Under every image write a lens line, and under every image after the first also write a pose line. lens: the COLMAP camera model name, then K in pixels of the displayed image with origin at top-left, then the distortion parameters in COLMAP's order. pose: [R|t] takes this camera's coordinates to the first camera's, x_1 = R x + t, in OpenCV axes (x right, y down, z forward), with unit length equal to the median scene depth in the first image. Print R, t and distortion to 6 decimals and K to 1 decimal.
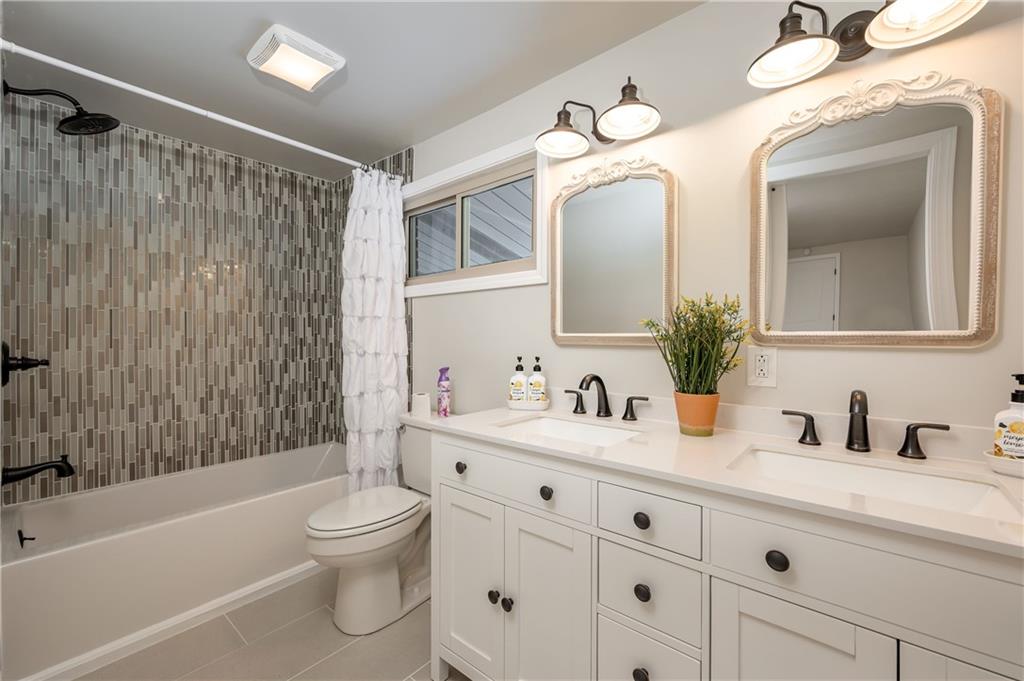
lens RADIAL K [[420.9, 0, 515.7], [0, 420.9, 338.6], [0, 0, 1]] dist [-0.001327, -0.000040]
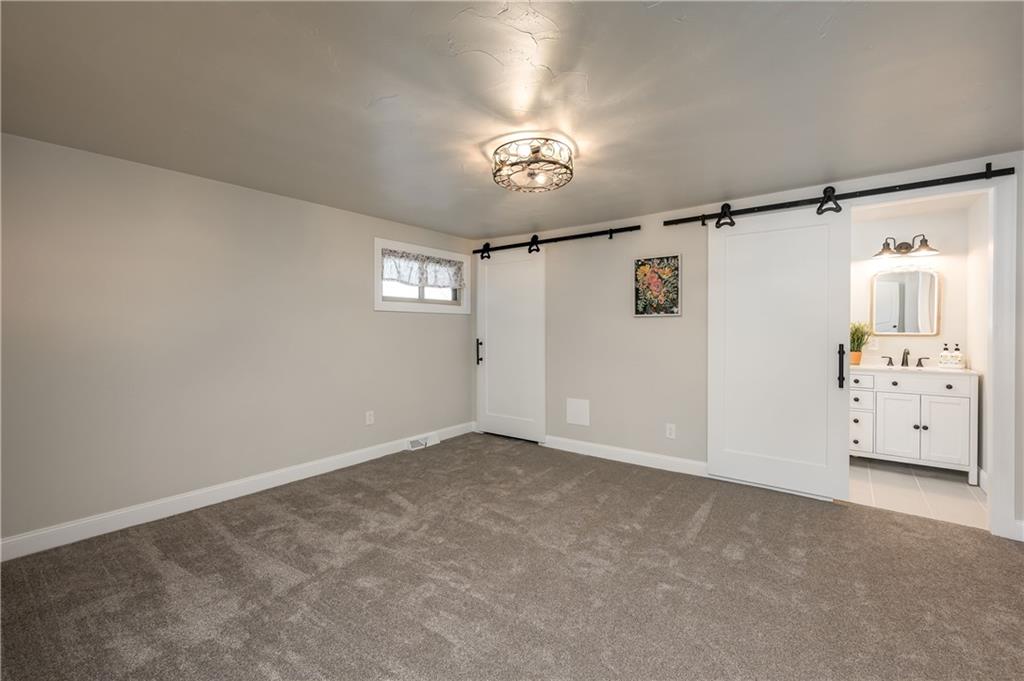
lens RADIAL K [[420.9, 0, 515.7], [0, 420.9, 338.6], [0, 0, 1]] dist [-0.001327, -0.000040]
pose [[0.999454, 0.002387, 0.032956, -2.584681], [-0.002368, 0.999997, -0.000633, 0.038718], [-0.032957, 0.000555, 0.999457, -2.442872]]
